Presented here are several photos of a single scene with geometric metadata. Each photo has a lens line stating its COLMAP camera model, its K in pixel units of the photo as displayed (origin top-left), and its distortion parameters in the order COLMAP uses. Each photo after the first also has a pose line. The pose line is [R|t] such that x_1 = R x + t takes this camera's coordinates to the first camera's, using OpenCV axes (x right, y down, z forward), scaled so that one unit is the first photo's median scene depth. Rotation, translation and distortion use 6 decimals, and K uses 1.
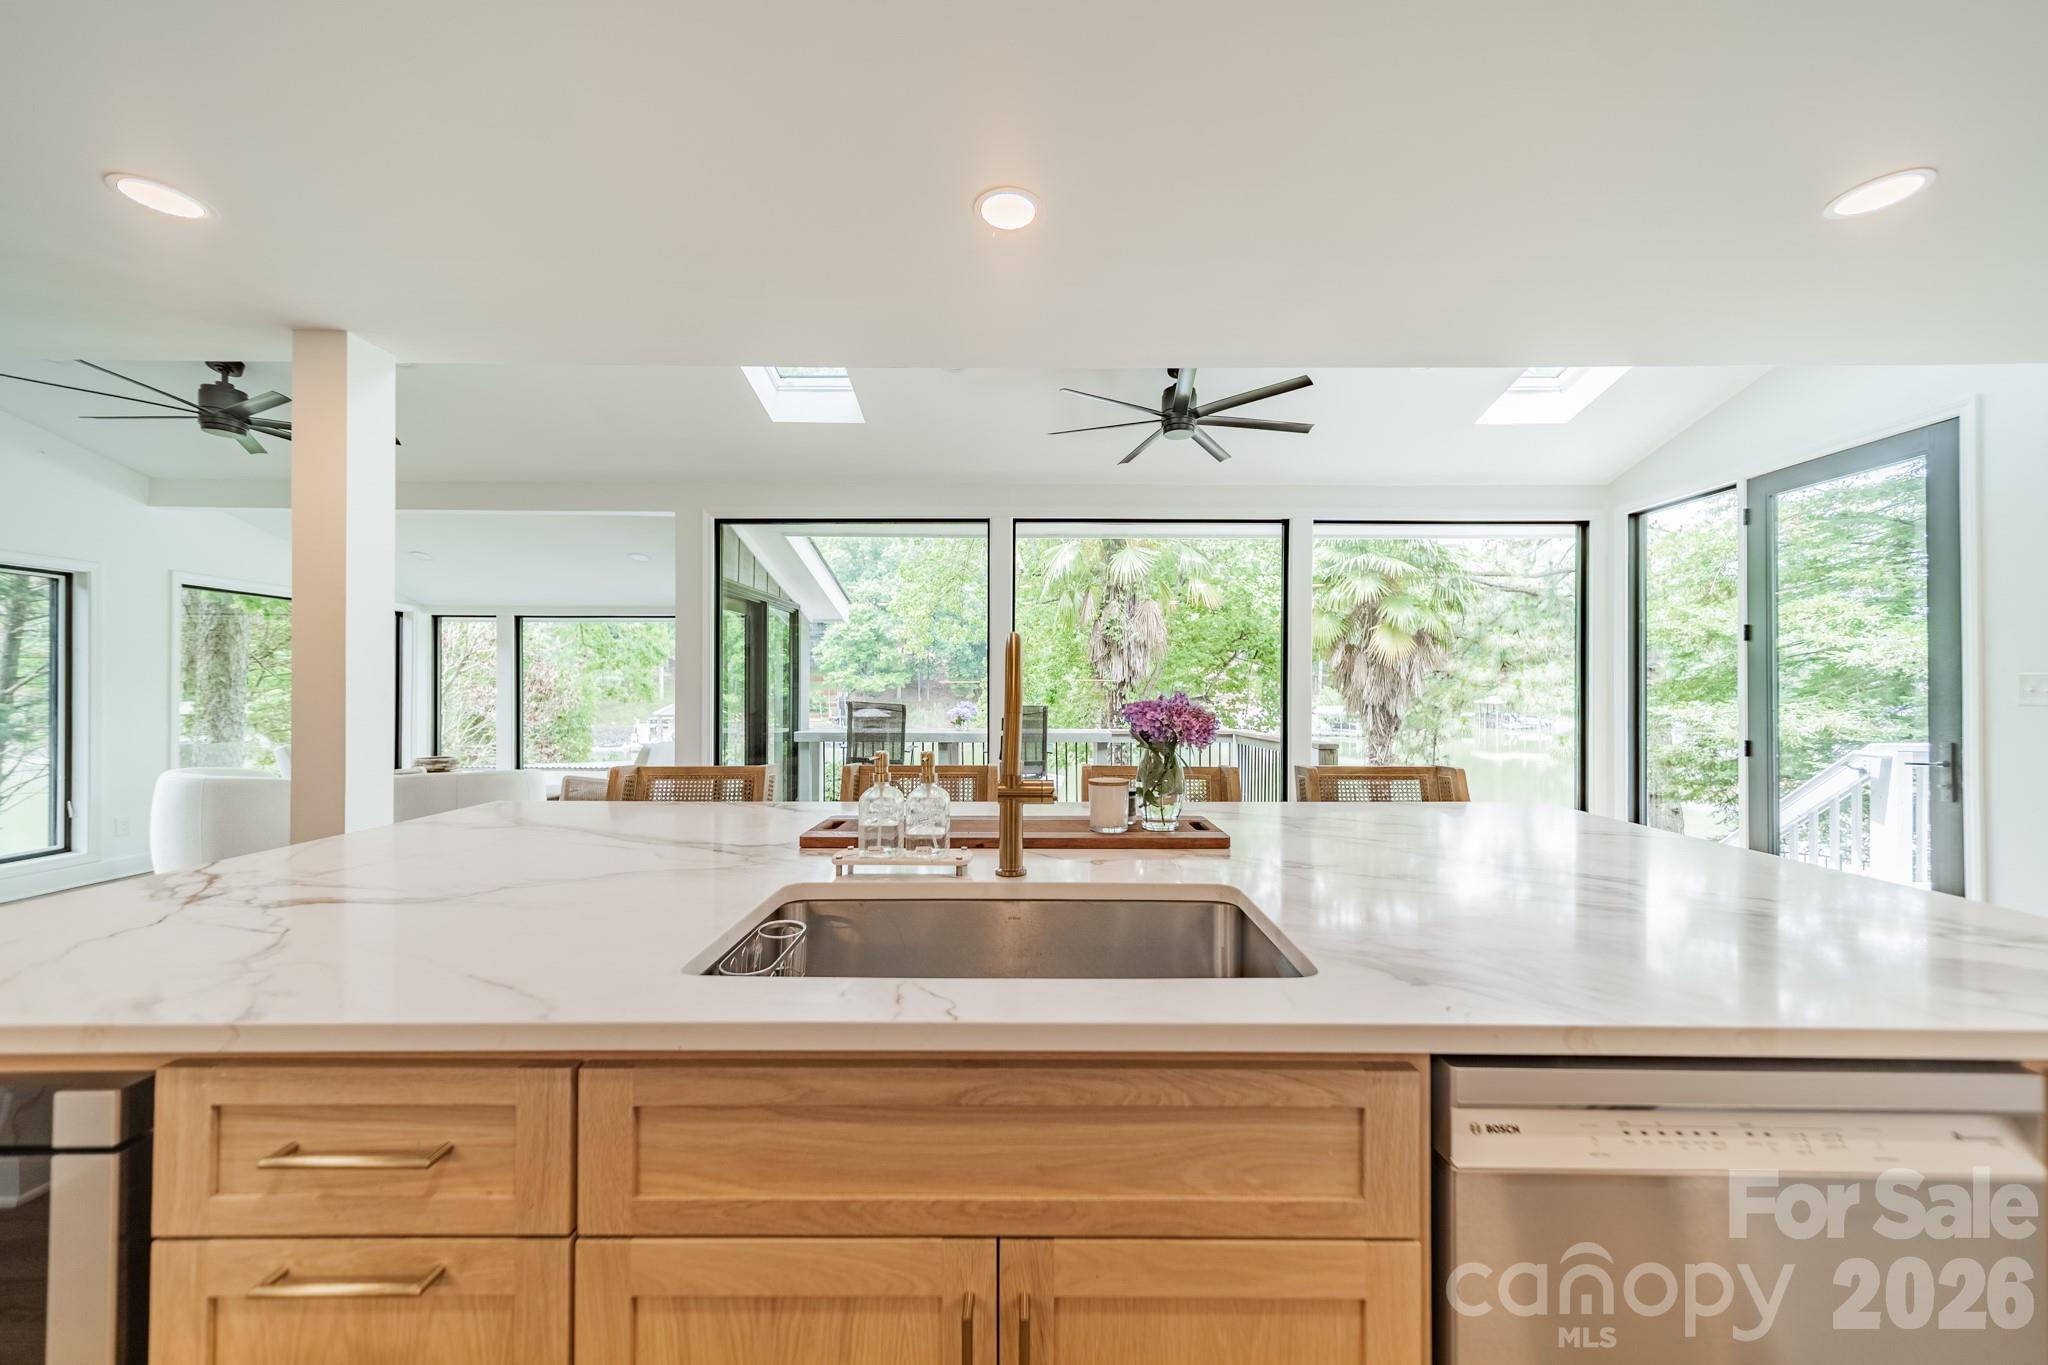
lens RADIAL K [[728.7, 0, 1030.6], [0, 728.7, 688.8], [0, 0, 1]] dist [0.008447, -0.000135]
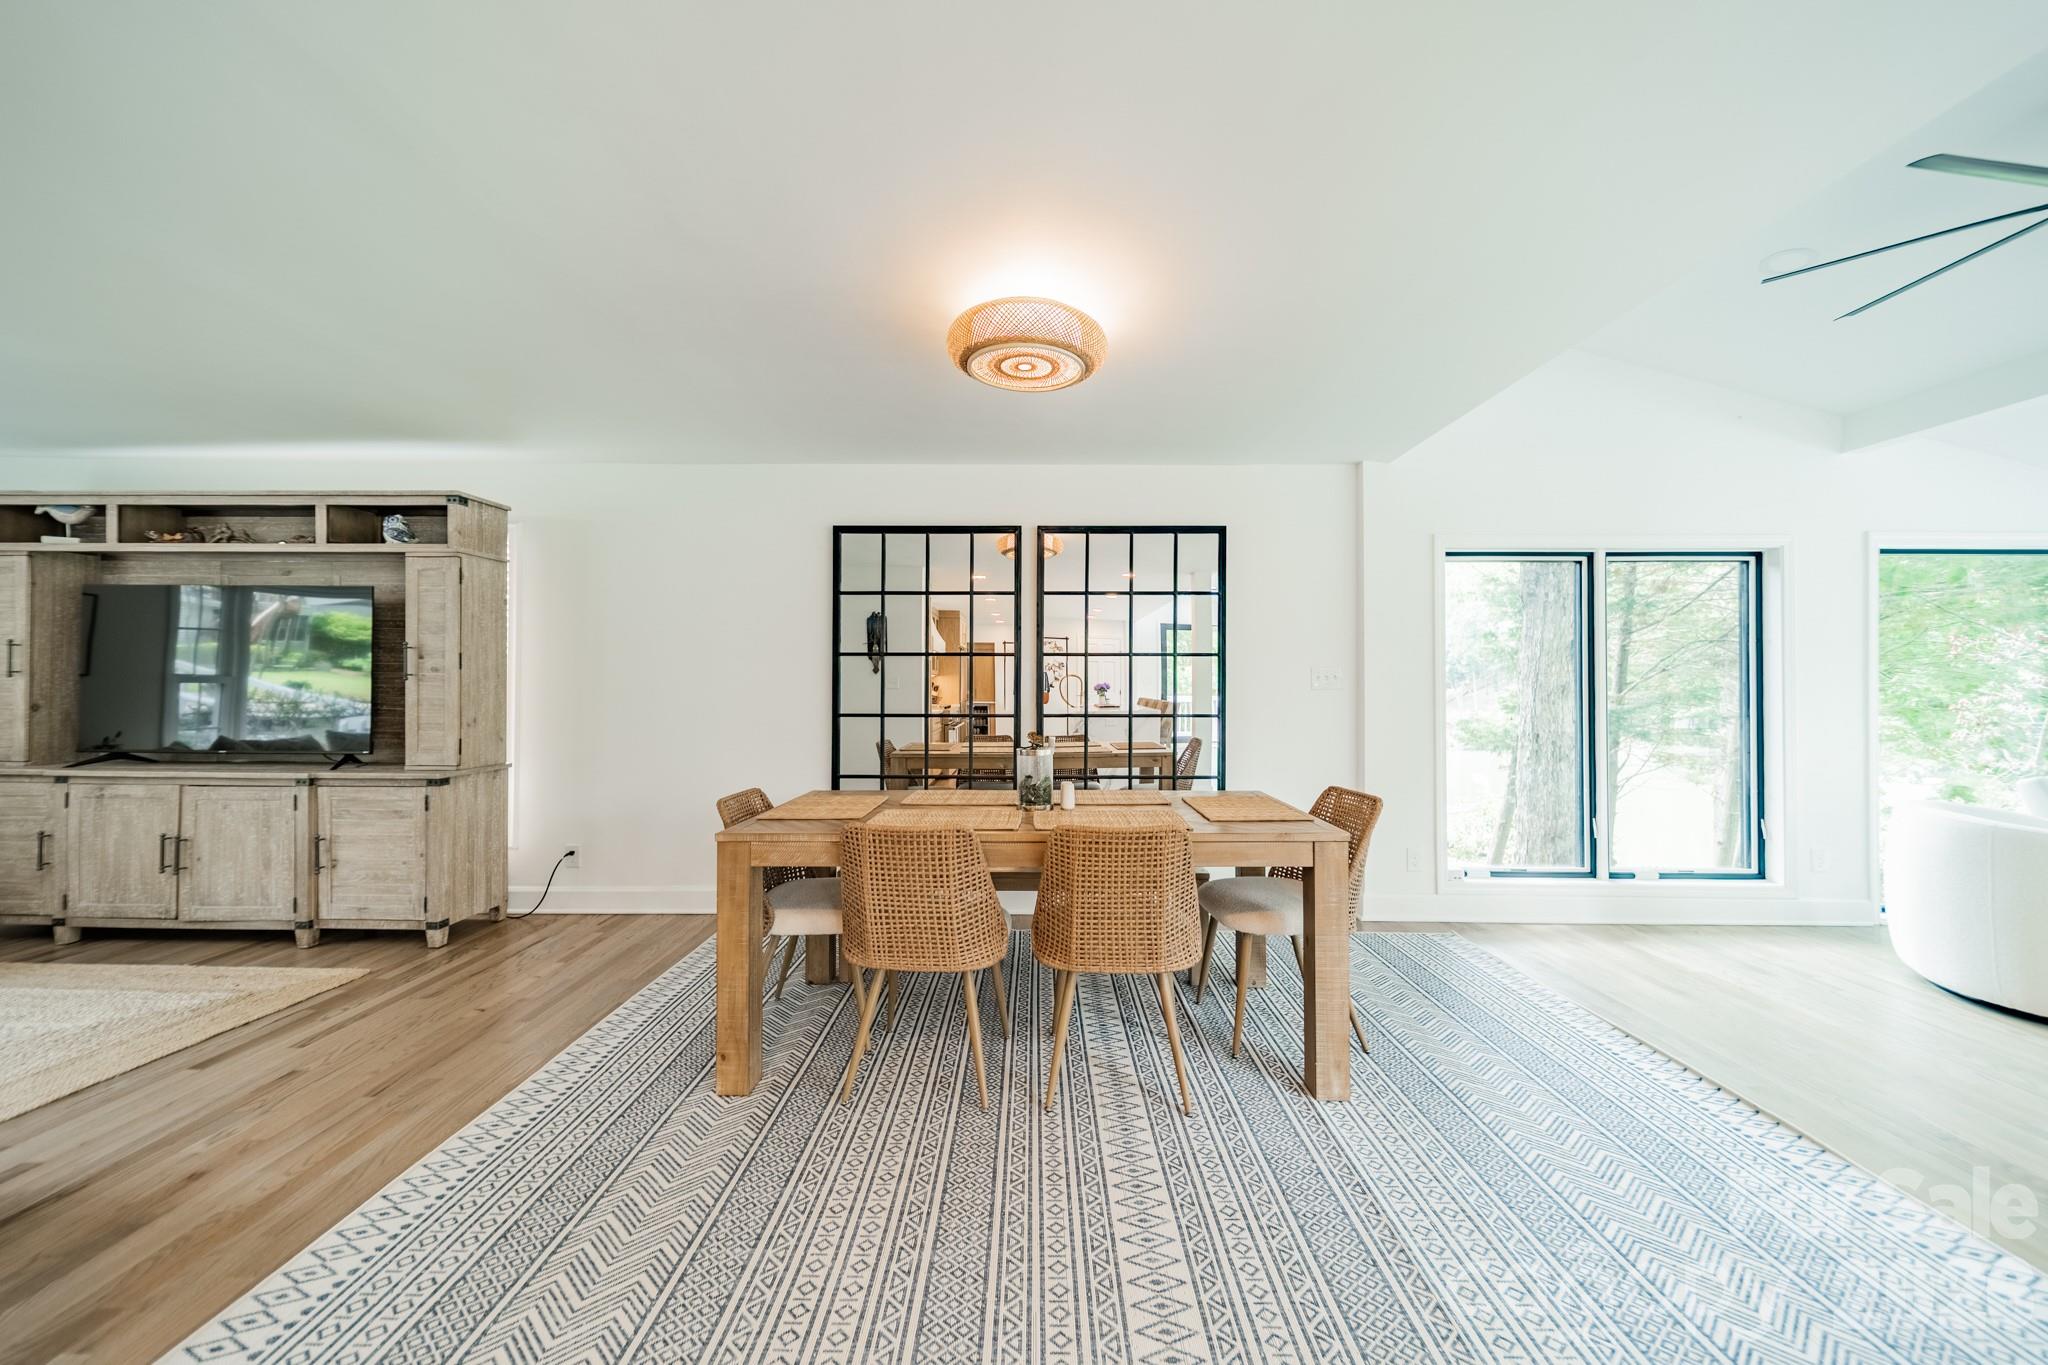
lens RADIAL K [[728.7, 0, 1025.2], [0, 728.7, 682.8], [0, 0, 1]] dist [0.008447, -0.000135]
pose [[-0.010300, -0.014807, -0.999837, -0.174689], [-0.005763, 0.999875, -0.014748, 0.004763], [0.999930, 0.005610, -0.010384, 0.062739]]
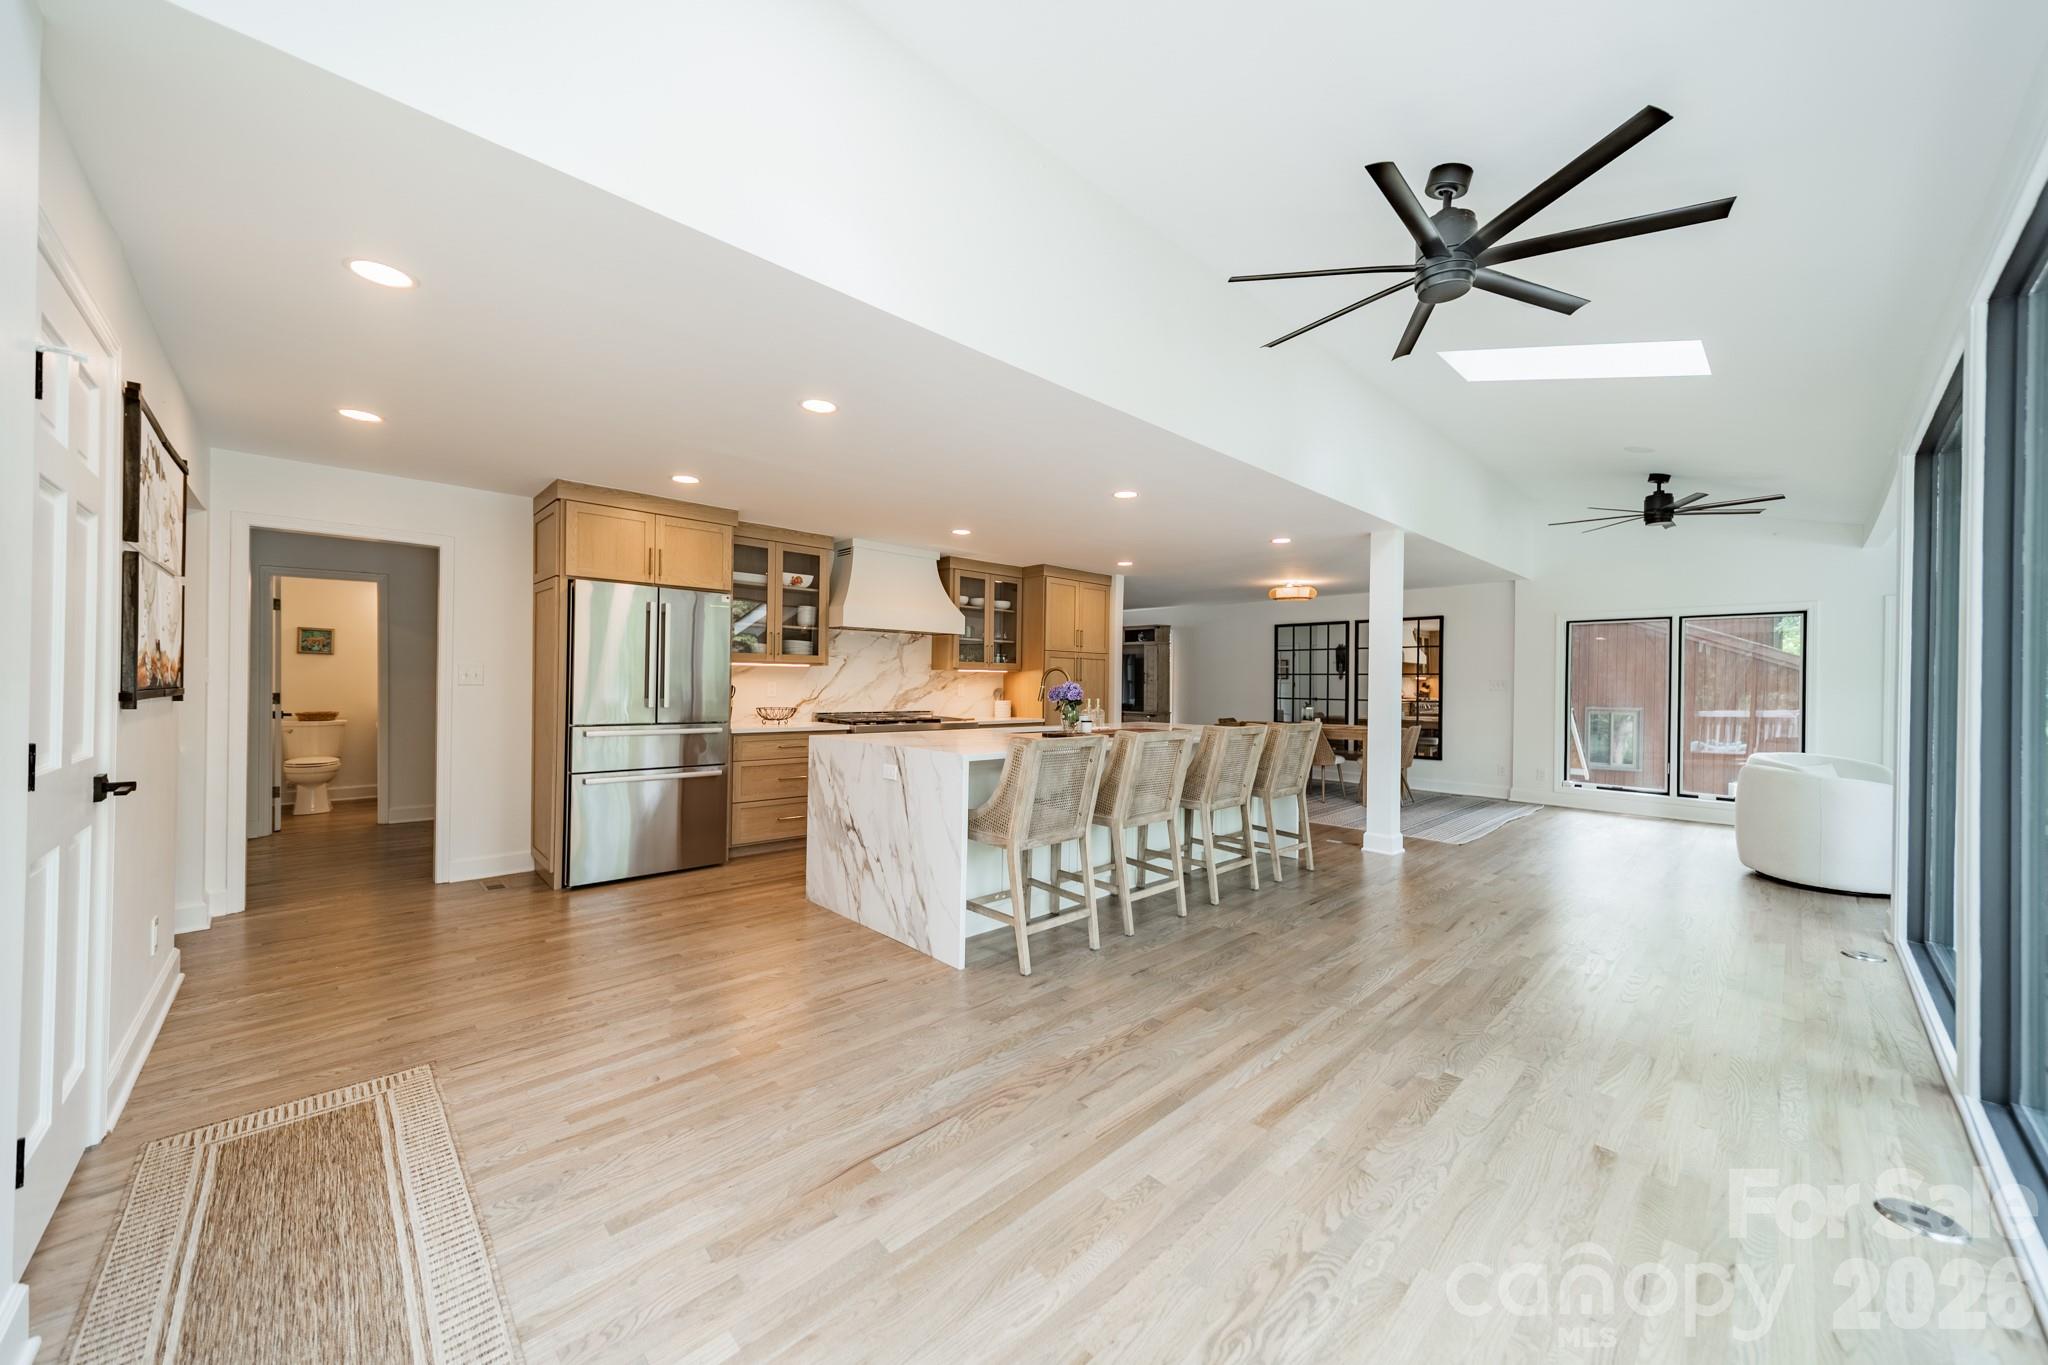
lens RADIAL K [[728.7, 0, 1026.1], [0, 728.7, 680.3], [0, 0, 1]] dist [0.008447, -0.000135]
pose [[-0.727389, -0.013491, -0.686093, 0.311025], [-0.015266, 0.999877, -0.003476, 0.001565], [0.686056, 0.007946, -0.727506, 0.406080]]
